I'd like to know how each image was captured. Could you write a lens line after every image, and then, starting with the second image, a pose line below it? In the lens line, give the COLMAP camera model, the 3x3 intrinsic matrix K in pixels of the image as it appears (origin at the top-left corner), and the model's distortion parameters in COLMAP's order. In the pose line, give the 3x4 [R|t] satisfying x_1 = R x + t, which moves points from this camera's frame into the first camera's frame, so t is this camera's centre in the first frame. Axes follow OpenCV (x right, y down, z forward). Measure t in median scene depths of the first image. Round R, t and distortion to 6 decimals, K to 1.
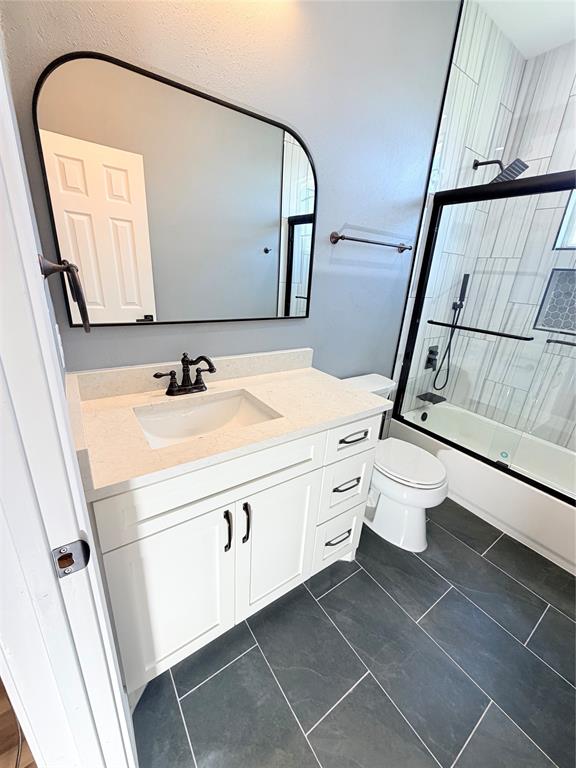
lens RADIAL K [[305.0, 0, 287.8], [0, 305.0, 381.0], [0, 0, 1]] dist [-0.000838, 0.000021]
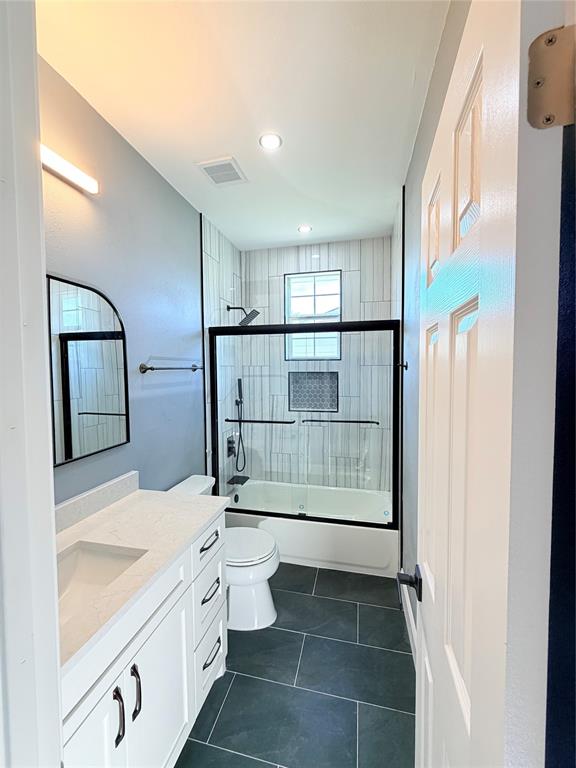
lens RADIAL K [[305.0, 0, 287.8], [0, 305.0, 381.0], [0, 0, 1]] dist [-0.000838, 0.000021]
pose [[0.745614, -0.096582, 0.659342, -0.162907], [0.275213, 0.945746, -0.172689, -0.066303], [-0.606892, 0.310219, 0.731742, -0.118961]]
